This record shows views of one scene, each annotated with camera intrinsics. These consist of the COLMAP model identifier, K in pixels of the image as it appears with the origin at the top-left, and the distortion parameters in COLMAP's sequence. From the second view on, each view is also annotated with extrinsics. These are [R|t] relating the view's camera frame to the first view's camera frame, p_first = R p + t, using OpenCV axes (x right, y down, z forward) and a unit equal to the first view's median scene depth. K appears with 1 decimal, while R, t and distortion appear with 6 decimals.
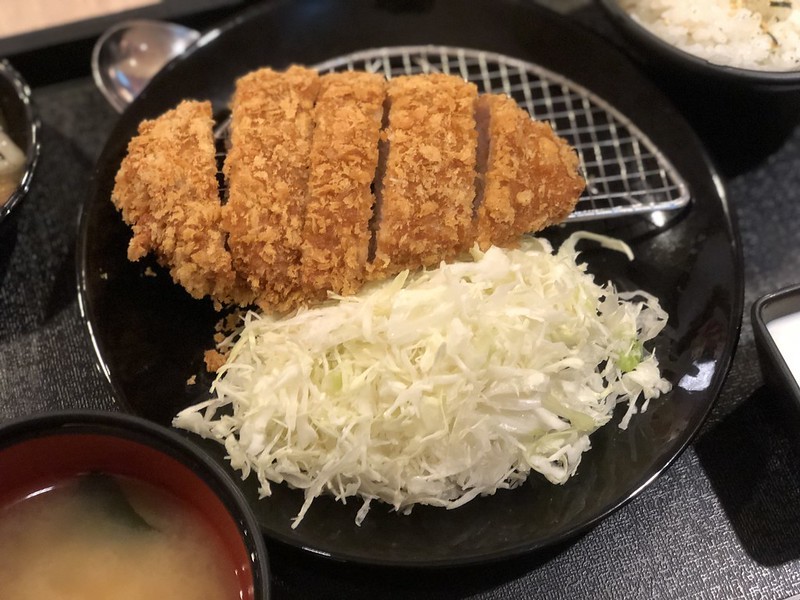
lens RADIAL K [[1354.3, 0, 402.0], [0, 1354.3, 296.8], [0, 0, 1]] dist [-0.045544, 0.000000]
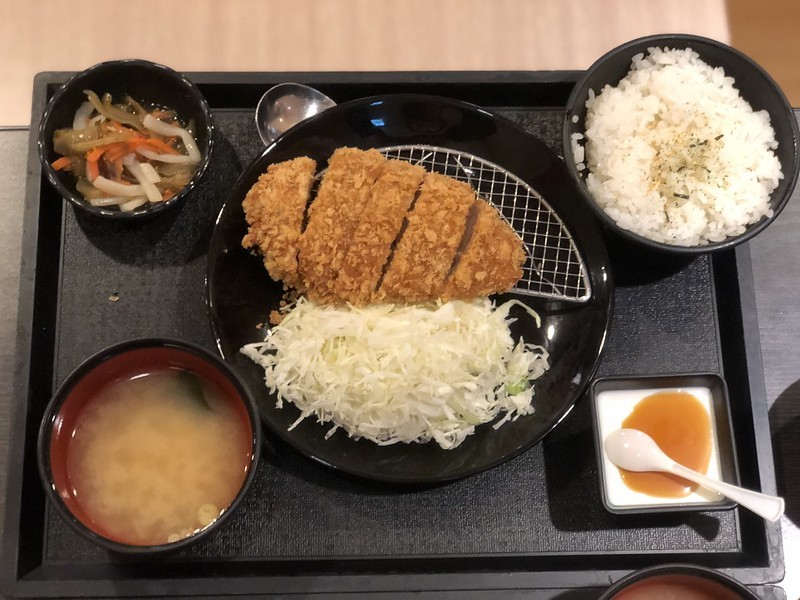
lens RADIAL K [[1354.3, 0, 399.0], [0, 1354.3, 298.7], [0, 0, 1]] dist [-0.045544, 0.000000]
pose [[0.954753, 0.277465, -0.107046, 0.181974], [-0.259631, 0.953187, 0.155007, -0.278371], [0.145044, -0.120201, 0.982097, -0.625754]]
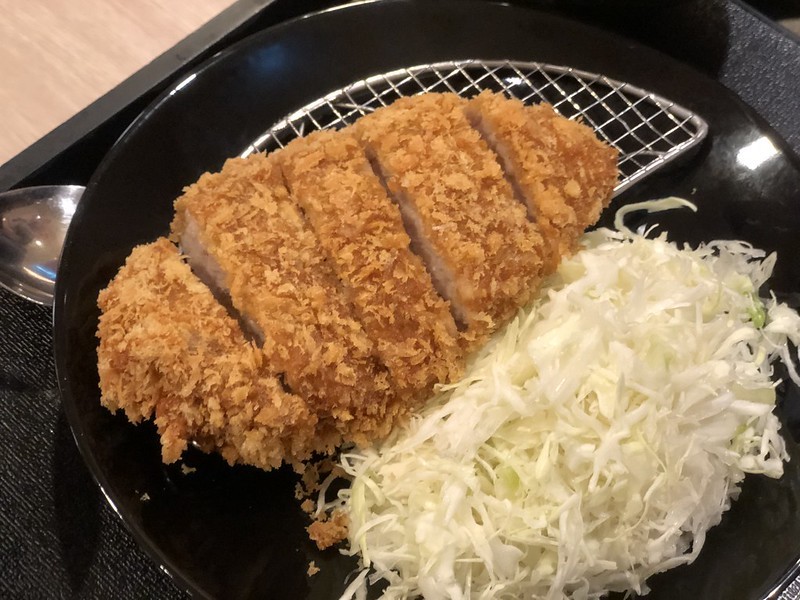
lens RADIAL K [[1354.3, 0, 400.1], [0, 1354.3, 306.0], [0, 0, 1]] dist [-0.045544, 0.000000]
pose [[0.876762, -0.406161, 0.257529, -0.250913], [0.422237, 0.906451, -0.007909, -0.047061], [-0.230225, 0.115673, 0.966238, 0.231123]]
